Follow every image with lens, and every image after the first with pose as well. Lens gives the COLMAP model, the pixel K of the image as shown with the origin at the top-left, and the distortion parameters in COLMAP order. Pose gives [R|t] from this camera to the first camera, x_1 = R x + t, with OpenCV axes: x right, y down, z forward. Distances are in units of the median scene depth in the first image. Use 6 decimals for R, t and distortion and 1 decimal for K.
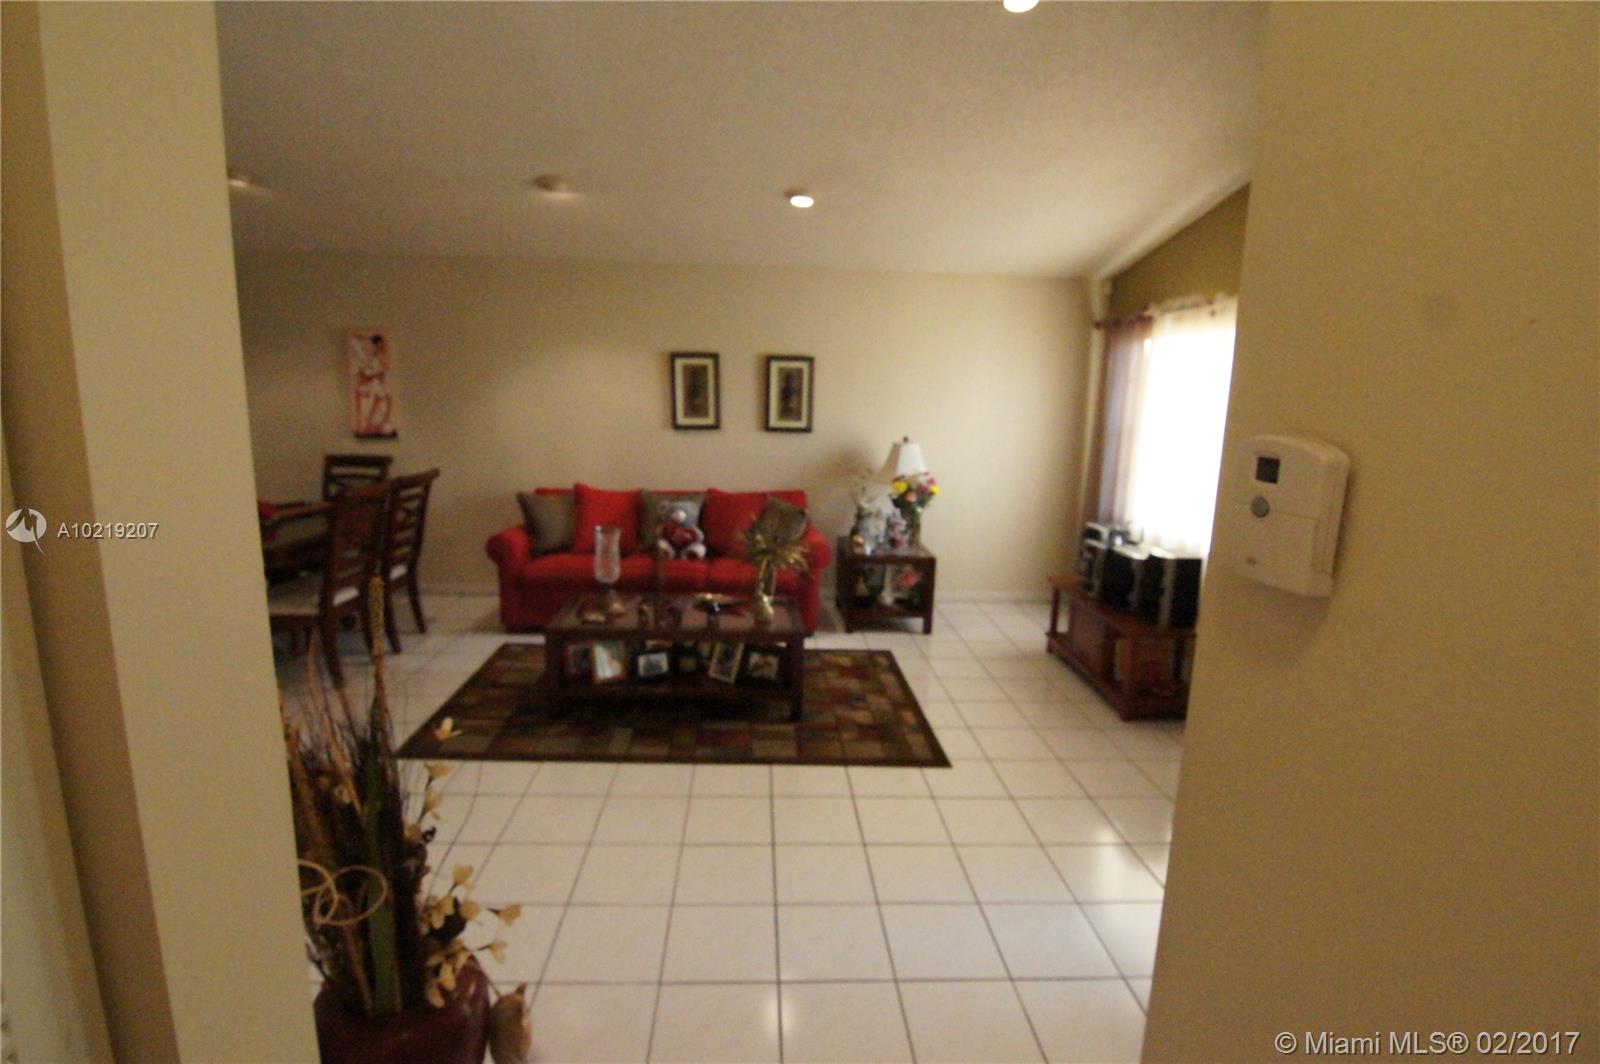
lens RADIAL K [[770.3, 0, 798.3], [0, 770.3, 533.5], [0, 0, 1]] dist [-0.023339, -0.002824]
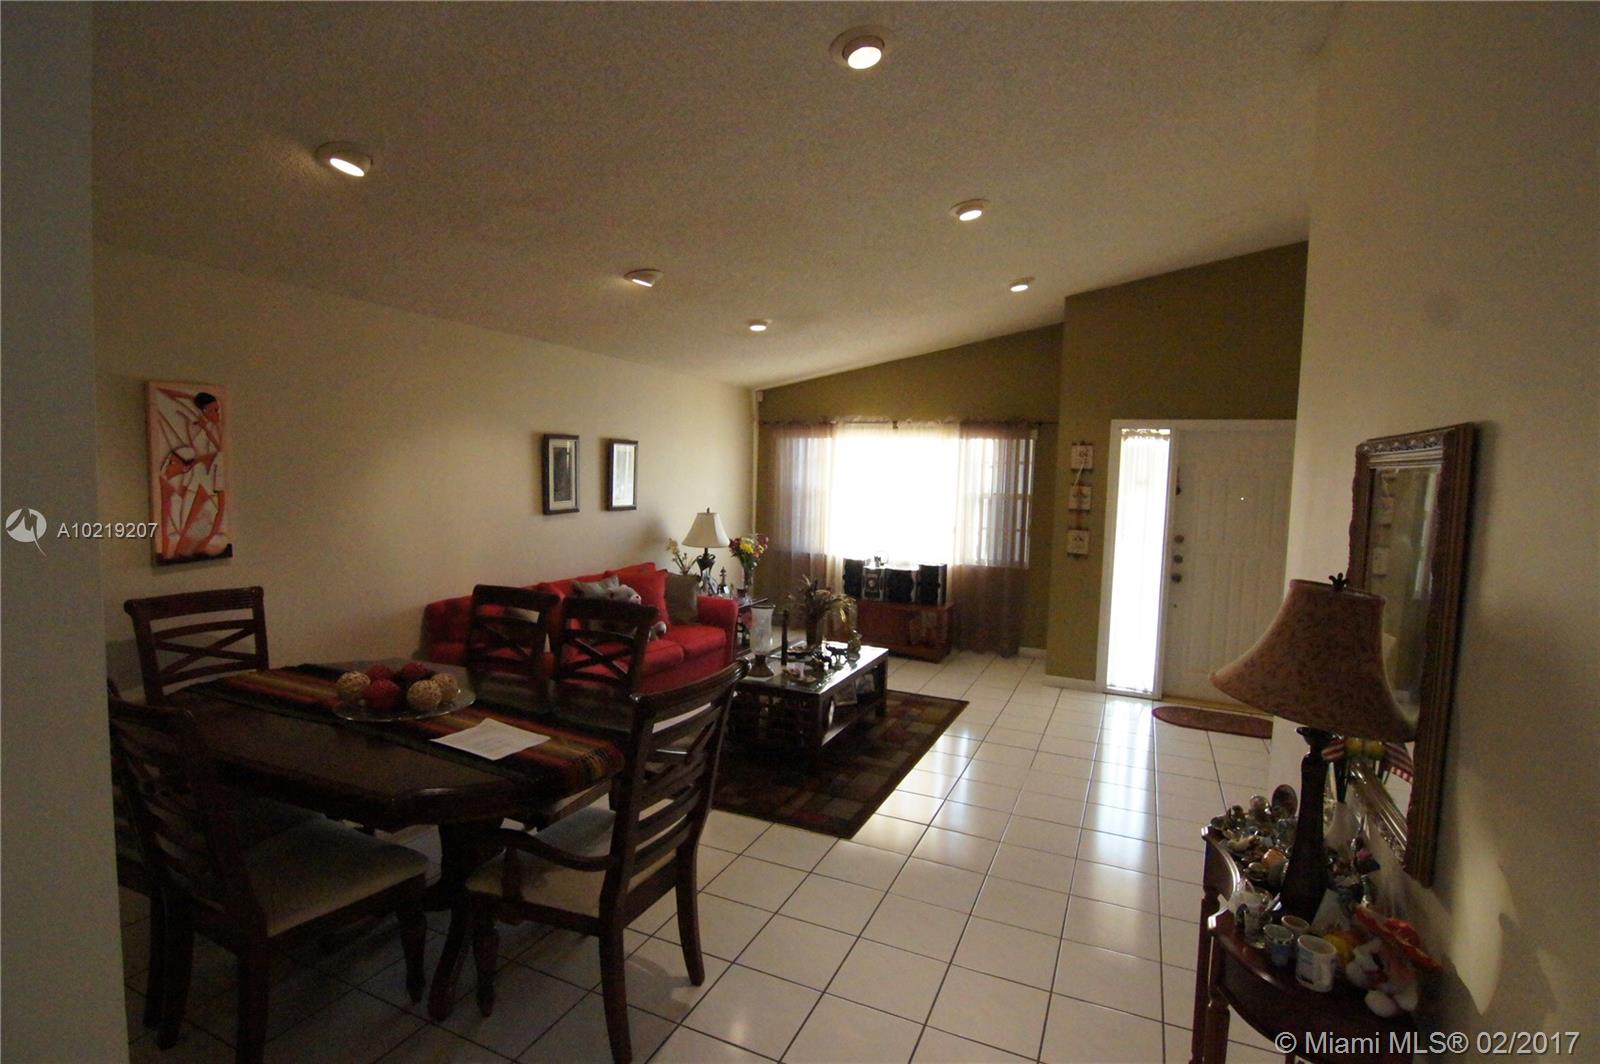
lens RADIAL K [[770.3, 0, 800.8], [0, 770.3, 533.3], [0, 0, 1]] dist [-0.023339, -0.002824]
pose [[0.453552, -0.087475, 0.886927, -0.872137], [0.143437, 0.989363, 0.024228, -0.094497], [-0.879612, 0.116230, 0.461274, 0.311282]]
